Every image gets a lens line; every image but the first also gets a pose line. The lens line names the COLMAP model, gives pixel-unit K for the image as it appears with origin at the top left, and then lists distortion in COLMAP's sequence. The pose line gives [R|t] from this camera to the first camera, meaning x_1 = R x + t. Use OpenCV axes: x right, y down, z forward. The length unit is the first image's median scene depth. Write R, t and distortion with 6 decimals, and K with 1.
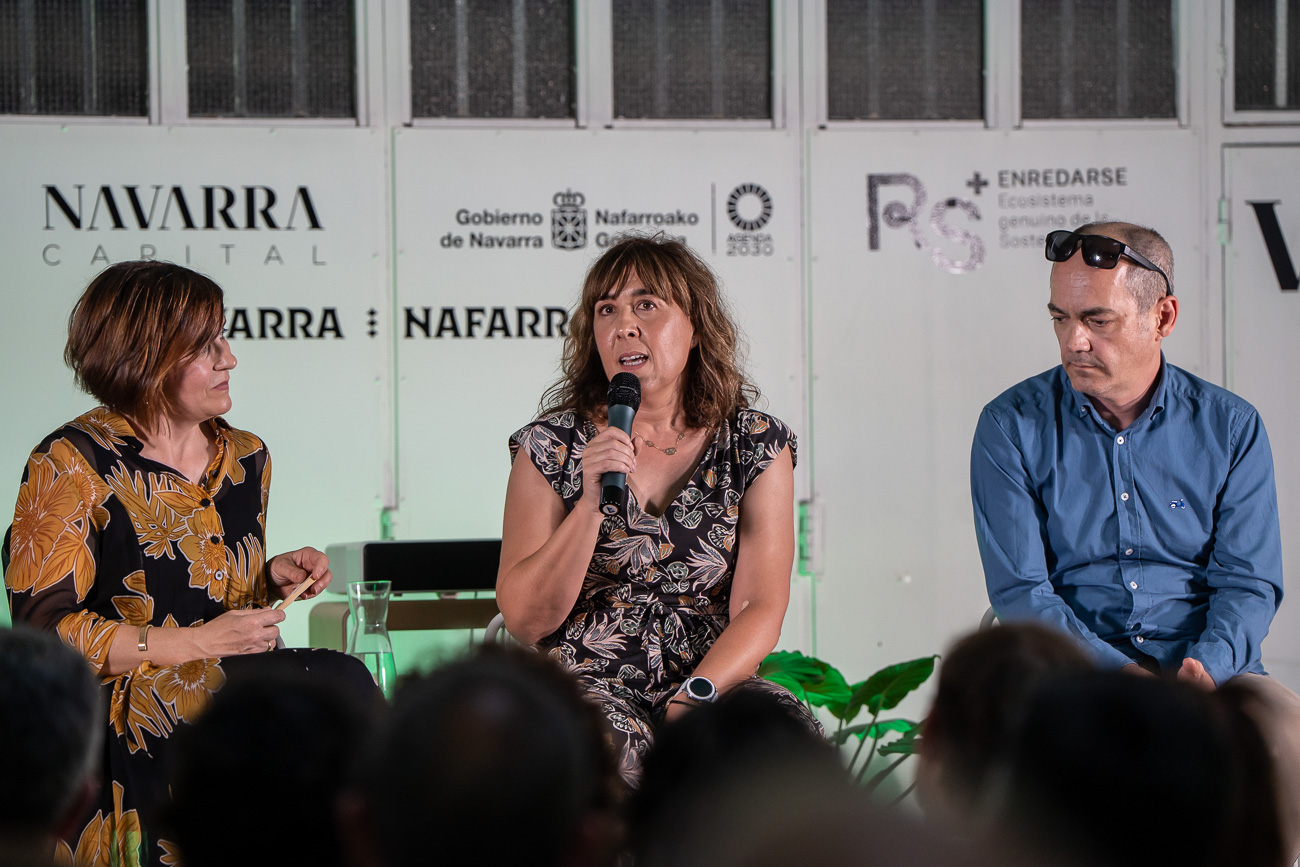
lens RADIAL K [[5989.0, 0, 656.2], [0, 5989.0, 431.6], [0, 0, 1]] dist [1.204991, 0.000000]
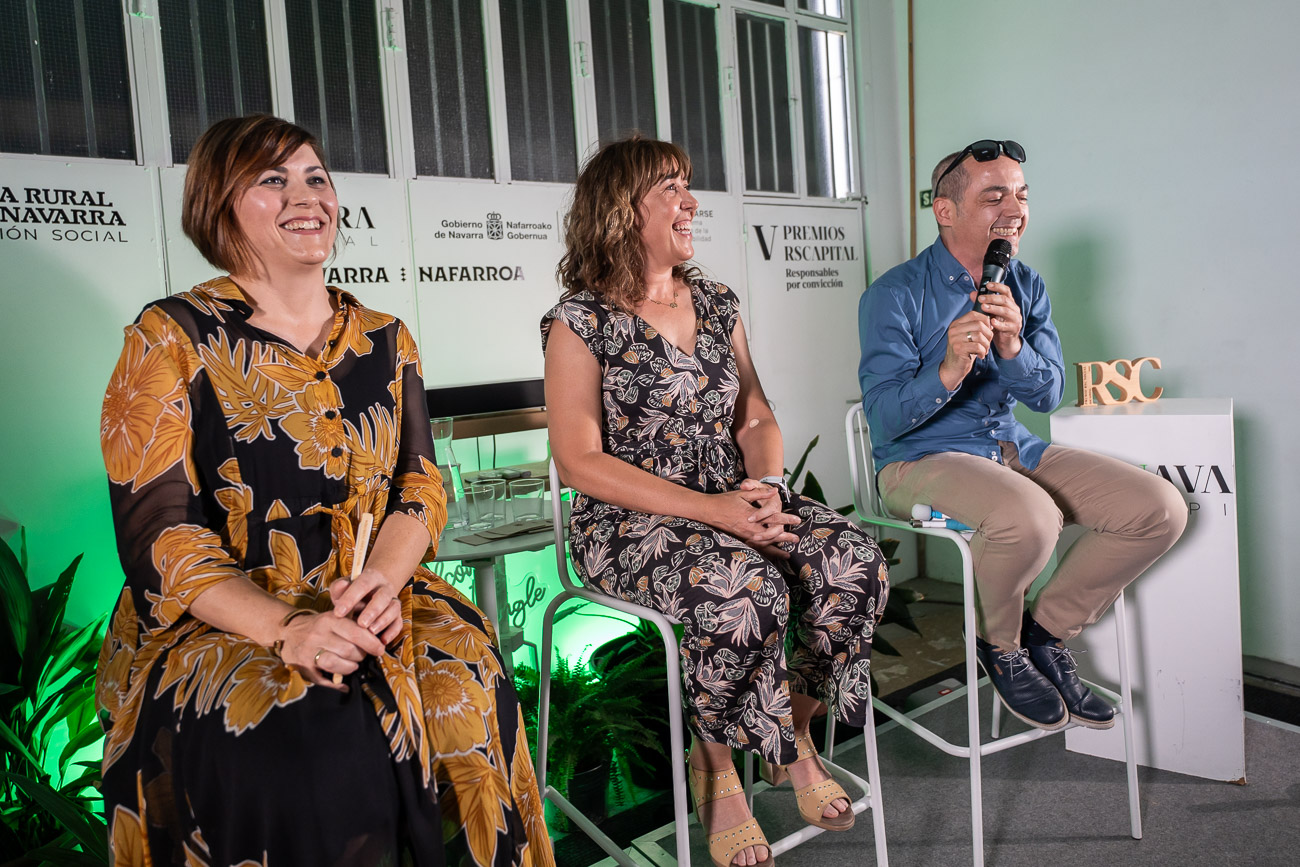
lens RADIAL K [[861.9, 0, 691.8], [0, 861.9, 379.2], [0, 0, 1]] dist [-0.005772, 0.004737]
pose [[0.945247, -0.065387, 0.319737, -0.050609], [0.051745, 0.997358, 0.050990, 0.007572], [-0.322226, -0.031653, 0.946133, 0.691804]]
